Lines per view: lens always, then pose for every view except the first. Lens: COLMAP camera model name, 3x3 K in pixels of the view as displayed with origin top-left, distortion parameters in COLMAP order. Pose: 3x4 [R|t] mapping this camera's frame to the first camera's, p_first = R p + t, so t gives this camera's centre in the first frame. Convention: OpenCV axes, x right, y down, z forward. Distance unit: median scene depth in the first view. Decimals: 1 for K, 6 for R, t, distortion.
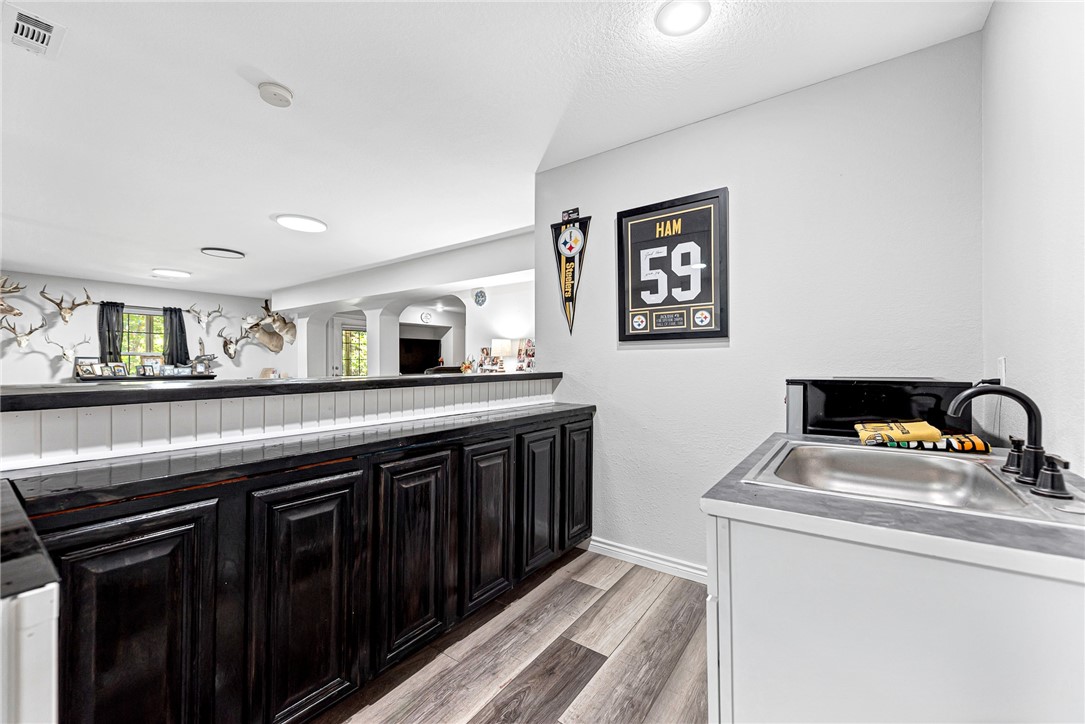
lens RADIAL K [[428.9, 0, 545.2], [0, 428.9, 362.4], [0, 0, 1]] dist [0.003499, 0.000074]
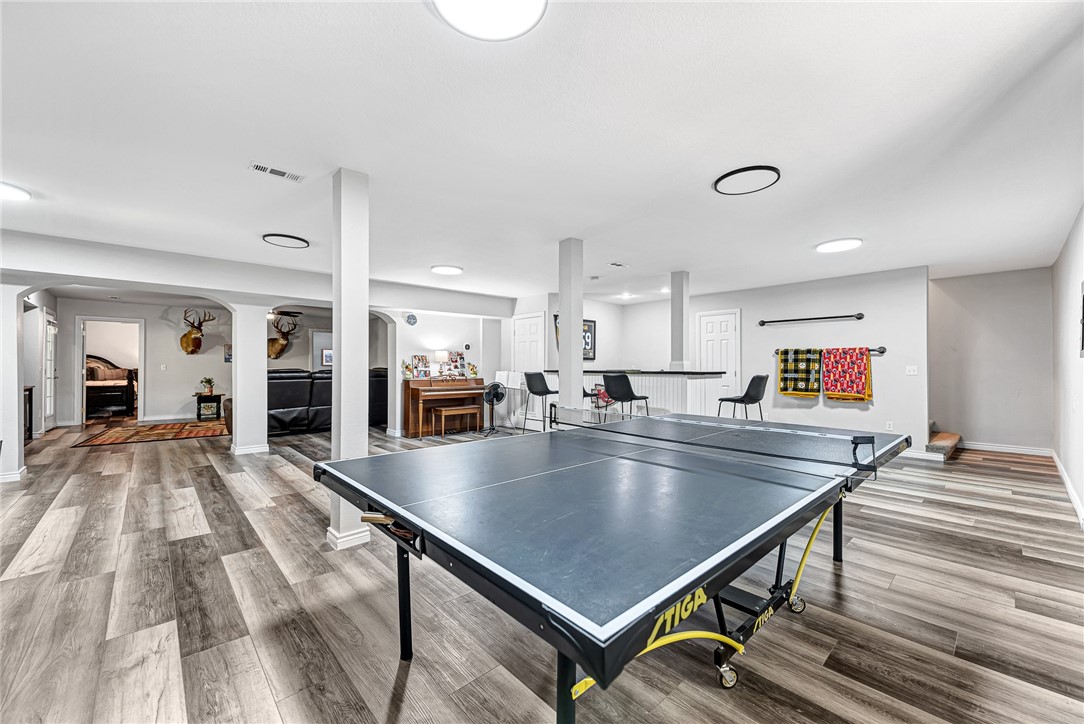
lens RADIAL K [[428.5, 0, 539.4], [0, 428.5, 366.4], [0, 0, 1]] dist [0.003499, 0.000074]
pose [[0.210904, 0.007306, 0.977480, -2.889764], [-0.003124, 0.999972, -0.006800, 0.022177], [-0.977502, -0.001620, 0.210921, 0.585049]]
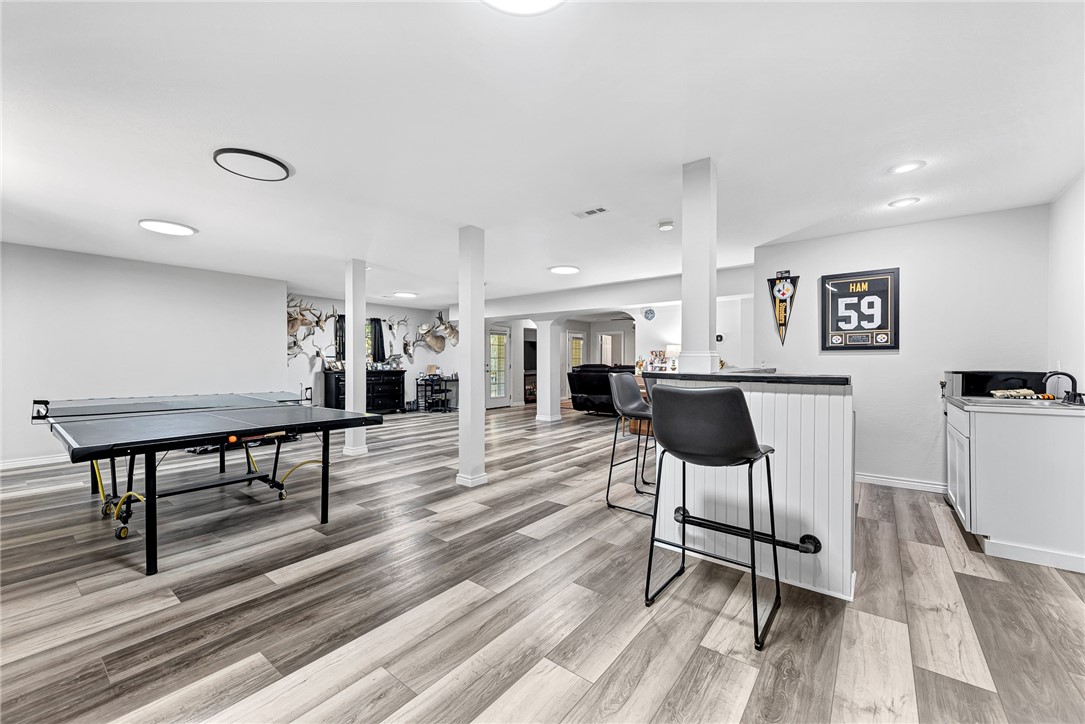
lens RADIAL K [[428.9, 0, 540.8], [0, 428.9, 362.8], [0, 0, 1]] dist [0.003499, 0.000074]
pose [[0.998966, 0.003464, -0.045324, -0.874402], [-0.003213, 0.999979, 0.005622, -0.004719], [0.045342, -0.005471, 0.998957, -0.776802]]
